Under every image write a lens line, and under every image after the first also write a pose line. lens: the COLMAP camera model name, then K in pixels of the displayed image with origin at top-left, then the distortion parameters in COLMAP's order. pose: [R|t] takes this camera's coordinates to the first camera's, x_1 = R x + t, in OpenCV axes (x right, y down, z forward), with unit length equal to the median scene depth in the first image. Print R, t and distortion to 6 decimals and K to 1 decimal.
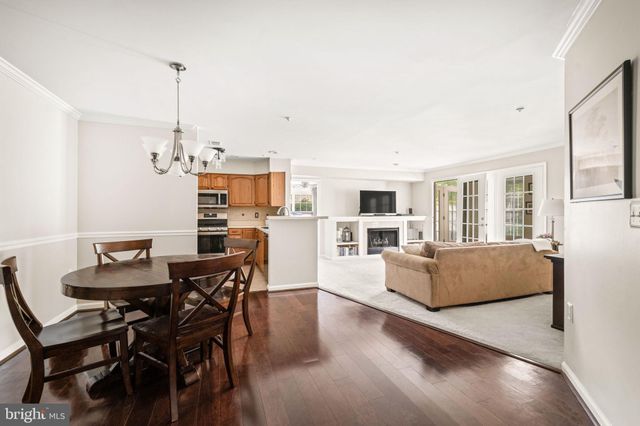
lens RADIAL K [[271.8, 0, 320.0], [0, 271.8, 213.0], [0, 0, 1]] dist [0.000333, 0.000103]
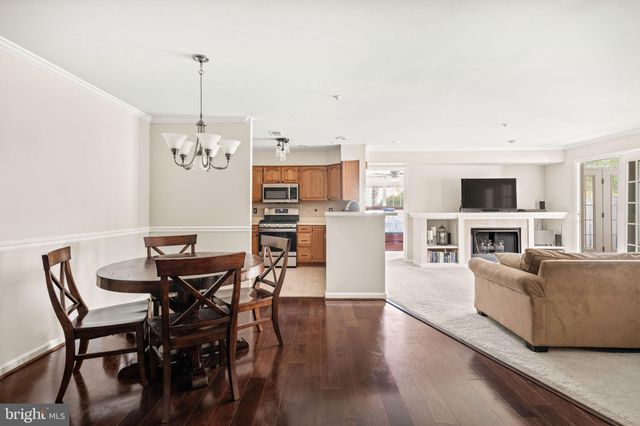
lens RADIAL K [[313.2, 0, 320.4], [0, 313.2, 206.9], [0, 0, 1]] dist [-0.002878, -0.000838]
pose [[0.937162, -0.003216, -0.348881, 0.118109], [0.001800, 0.999989, -0.004384, -0.000294], [0.348891, 0.003480, 0.937157, 0.044287]]
